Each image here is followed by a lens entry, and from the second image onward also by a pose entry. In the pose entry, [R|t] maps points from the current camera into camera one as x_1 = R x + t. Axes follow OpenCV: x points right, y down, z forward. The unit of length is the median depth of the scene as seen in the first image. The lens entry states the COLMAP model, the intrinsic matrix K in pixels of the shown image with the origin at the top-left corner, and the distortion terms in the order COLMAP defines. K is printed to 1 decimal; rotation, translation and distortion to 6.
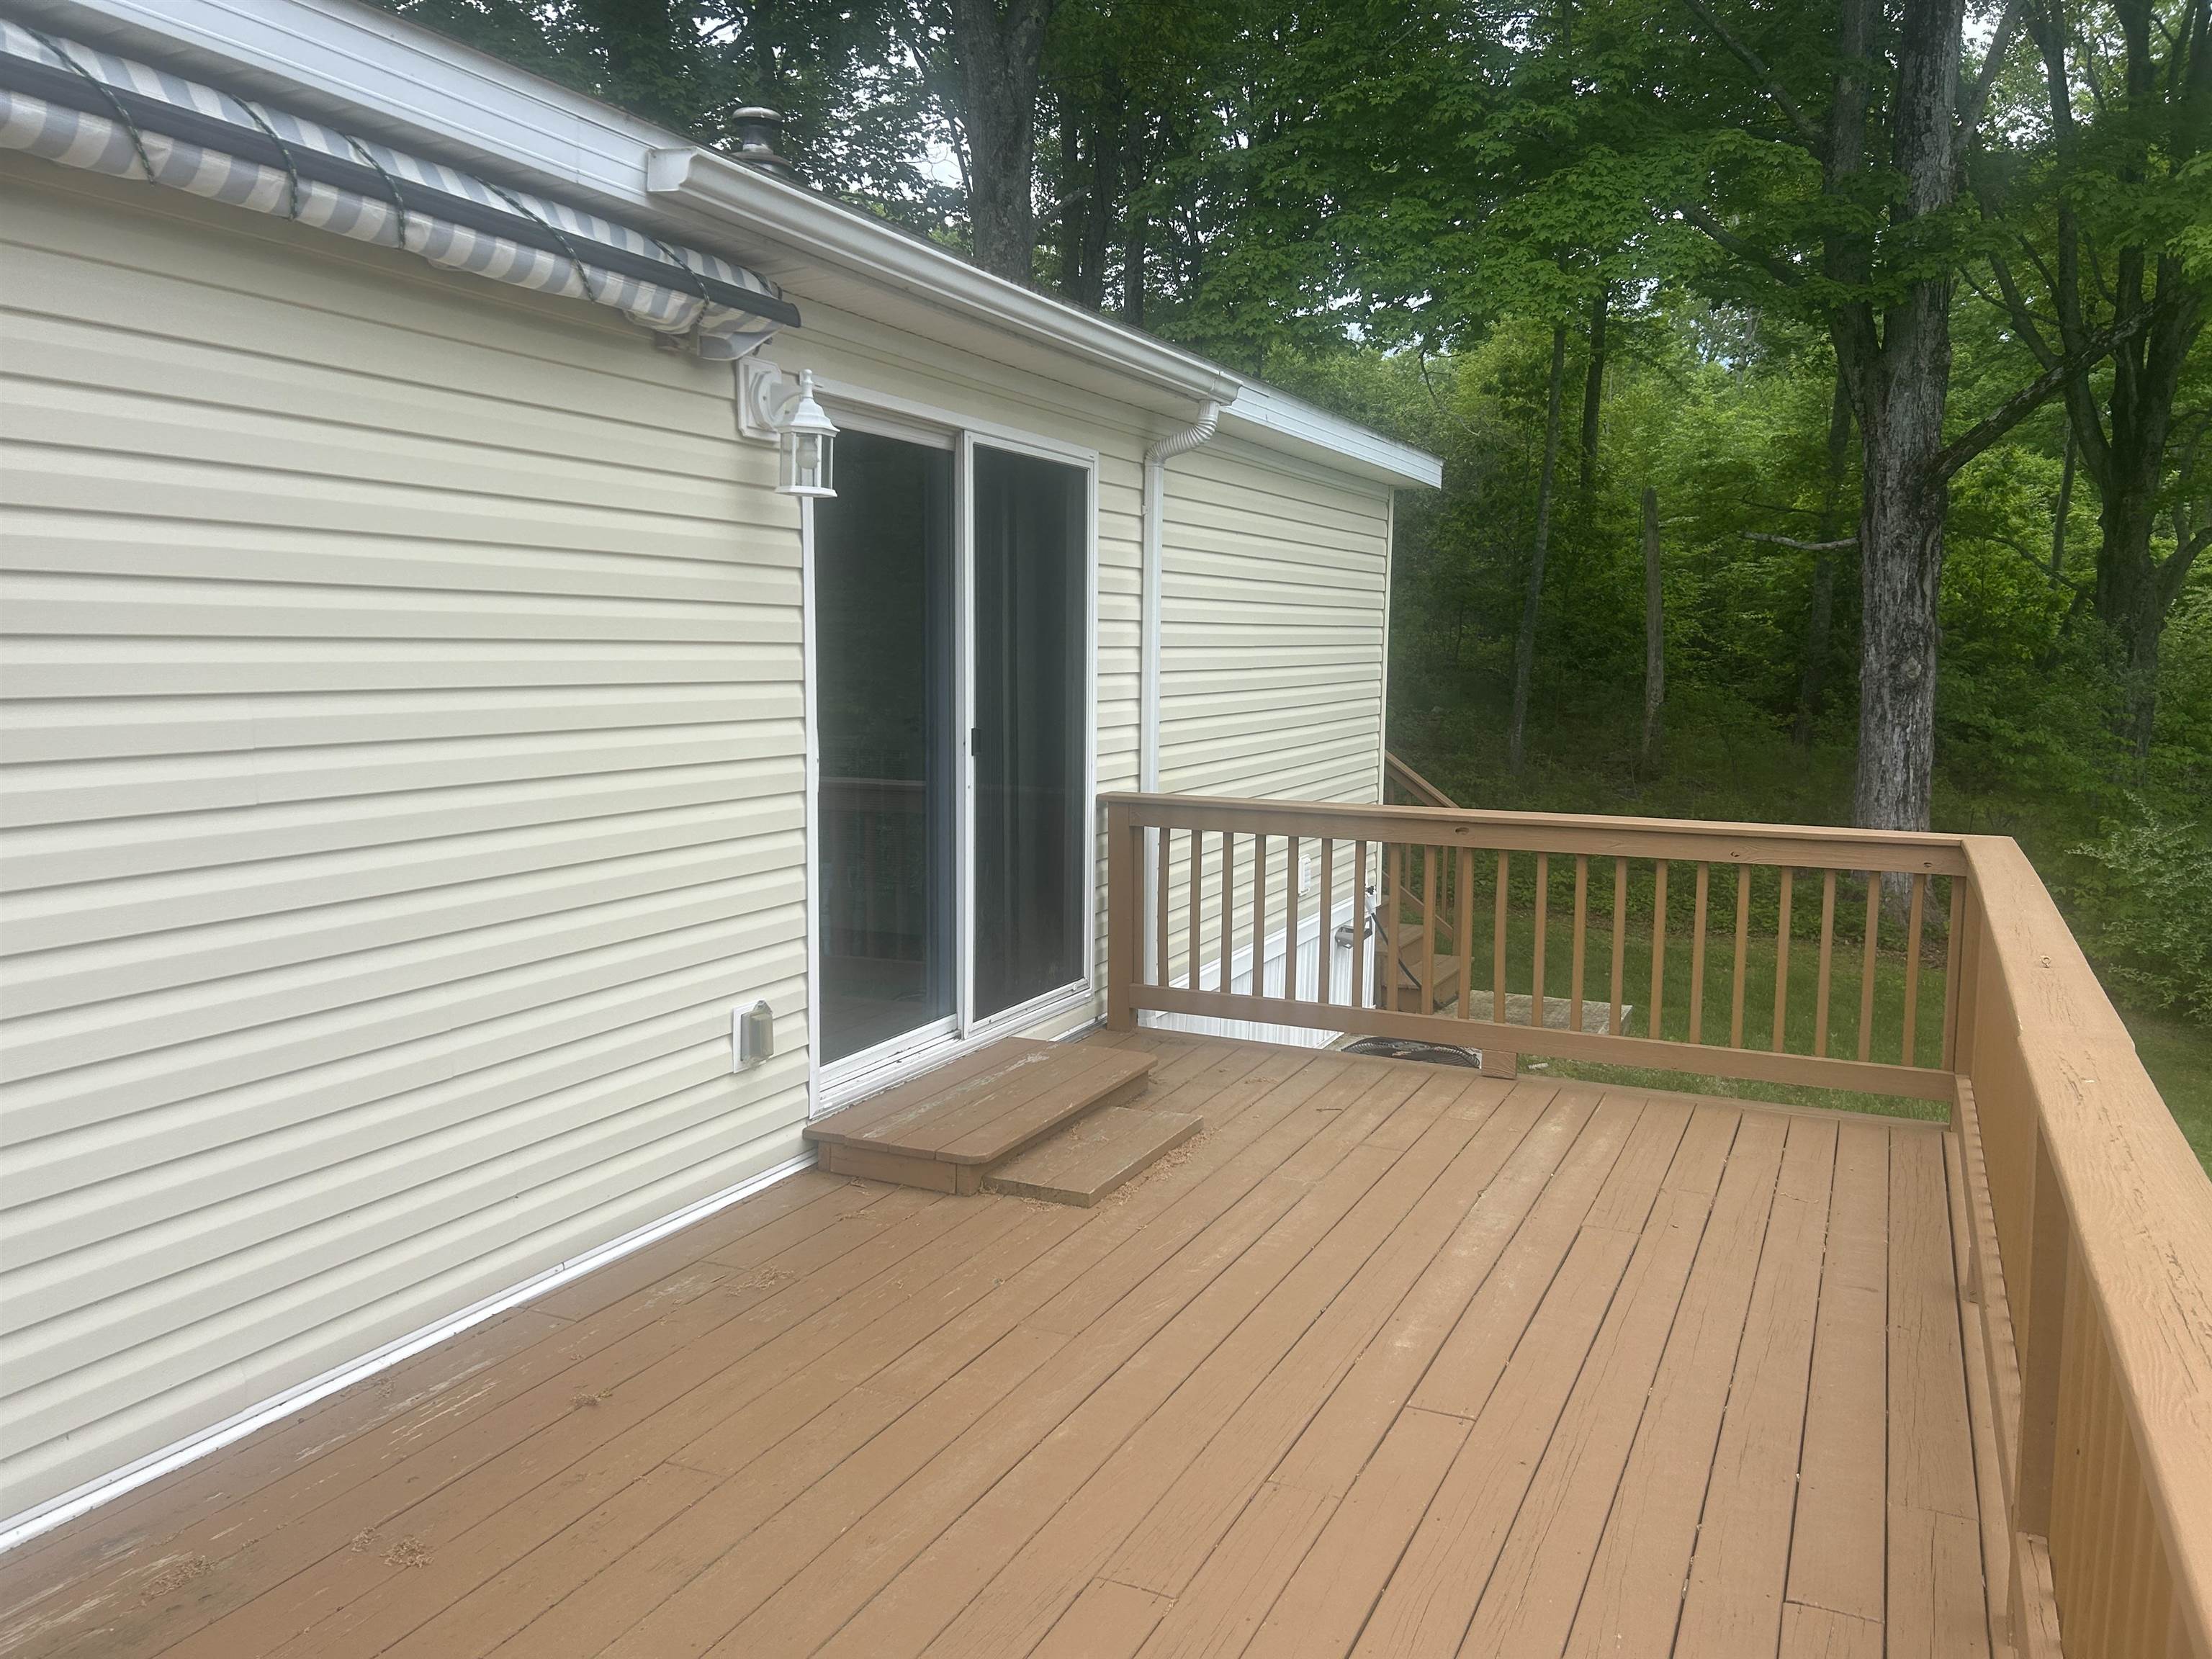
lens RADIAL K [[1683.9, 0, 1117.2], [0, 1683.9, 822.3], [0, 0, 1]] dist [0.040818, -0.014082]
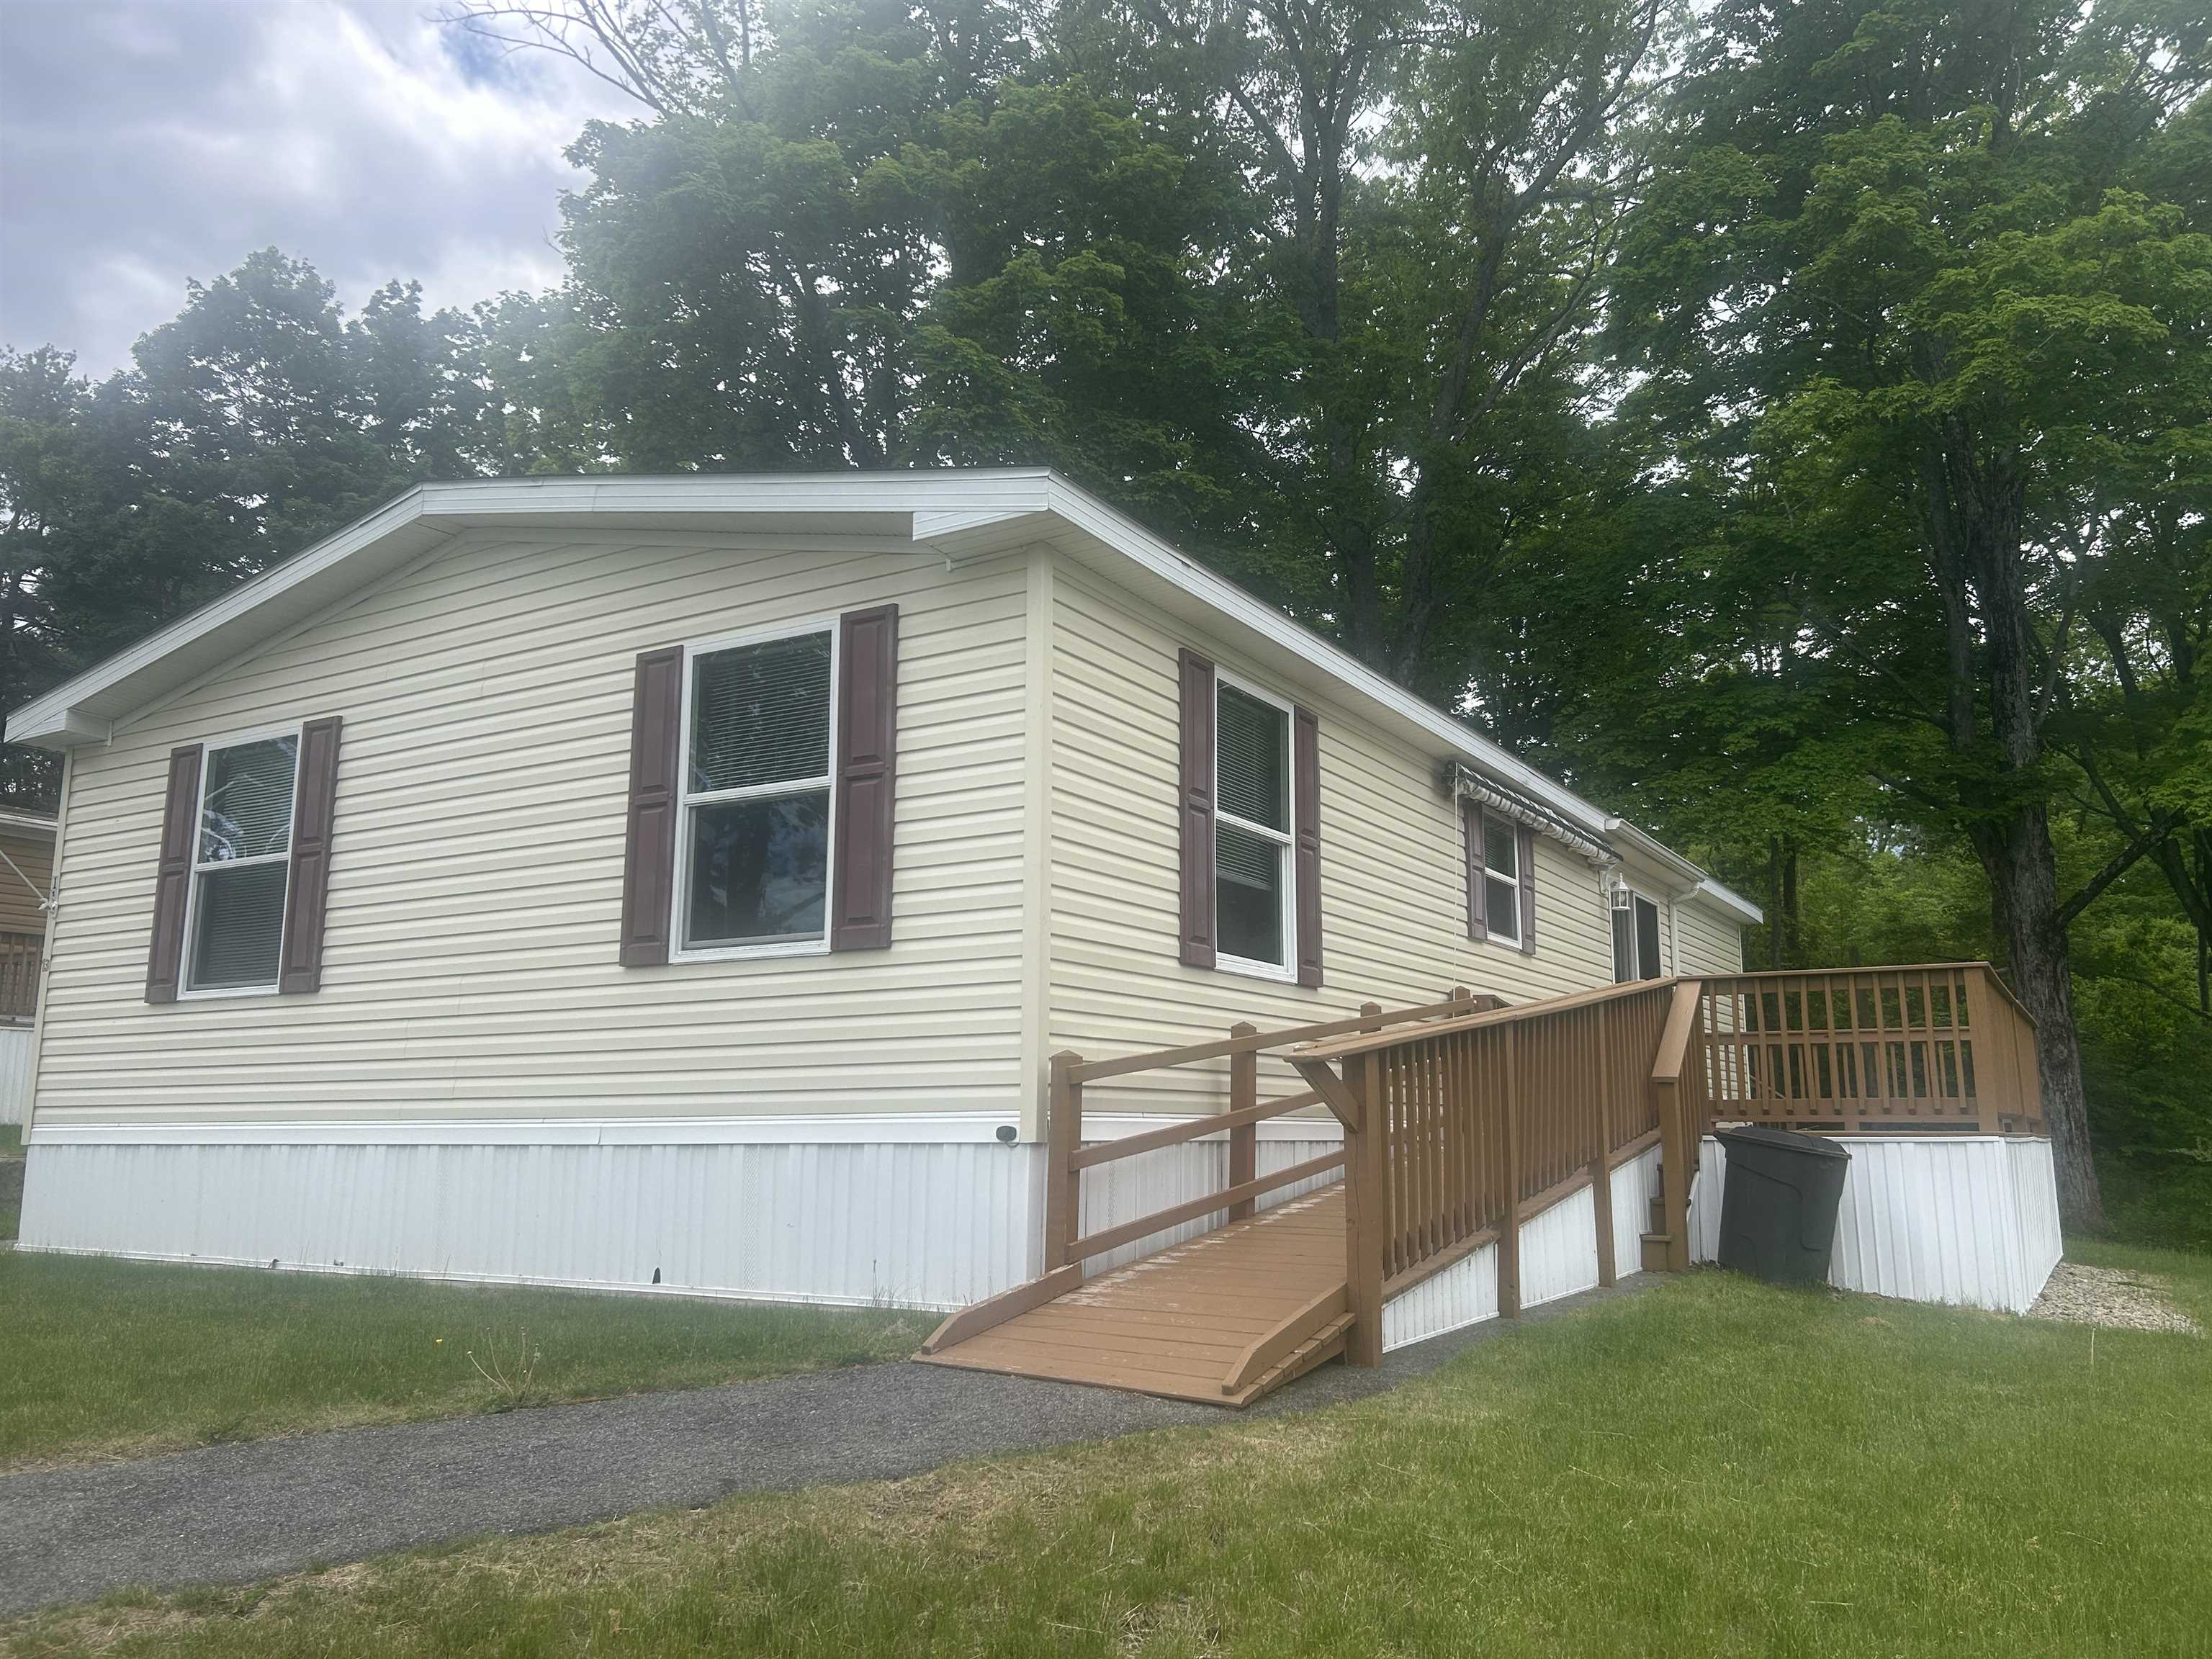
lens RADIAL K [[1683.9, 0, 1107.6], [0, 1683.9, 837.4], [0, 0, 1]] dist [0.040818, -0.014082]
pose [[0.994557, -0.026731, -0.100705, -0.212333], [-0.002296, 0.960672, -0.277678, 0.148646], [0.104167, 0.276398, 0.955381, -0.578914]]
